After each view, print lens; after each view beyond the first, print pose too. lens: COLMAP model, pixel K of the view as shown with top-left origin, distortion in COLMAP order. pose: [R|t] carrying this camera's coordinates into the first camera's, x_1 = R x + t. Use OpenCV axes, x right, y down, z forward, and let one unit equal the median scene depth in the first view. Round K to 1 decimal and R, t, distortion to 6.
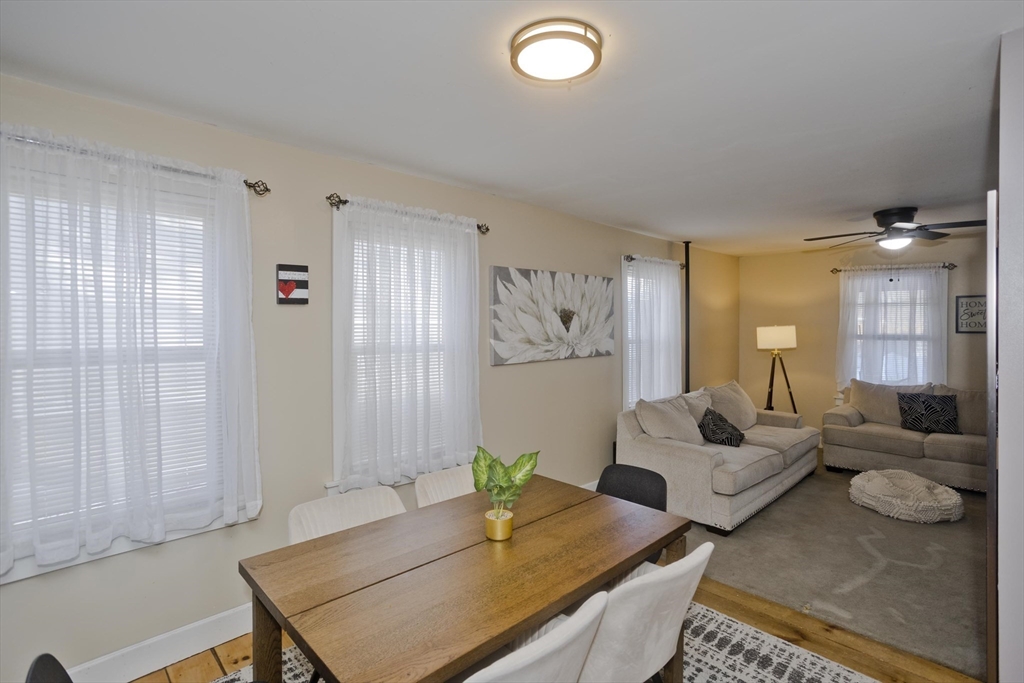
lens RADIAL K [[499.8, 0, 519.4], [0, 499.8, 334.7], [0, 0, 1]] dist [-0.003307, 0.004113]
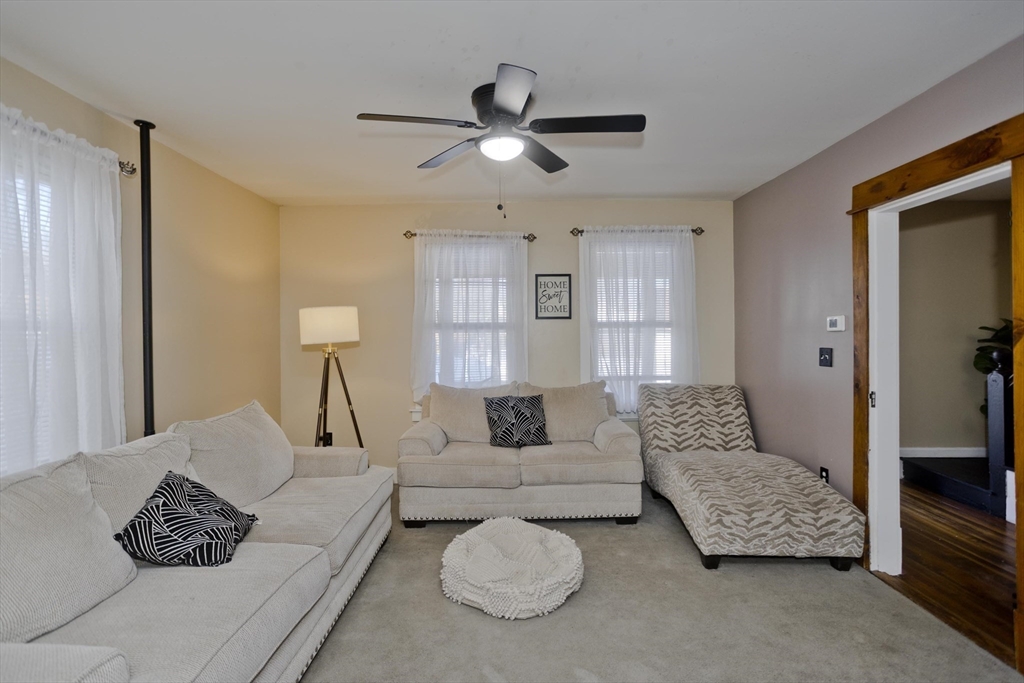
lens RADIAL K [[499.8, 0, 514.4], [0, 499.8, 341.3], [0, 0, 1]] dist [-0.003307, 0.004113]
pose [[0.708789, -0.011345, 0.705329, 0.267561], [0.019616, 0.999801, -0.003631, 0.036193], [-0.705148, 0.016409, 0.708871, 0.445521]]
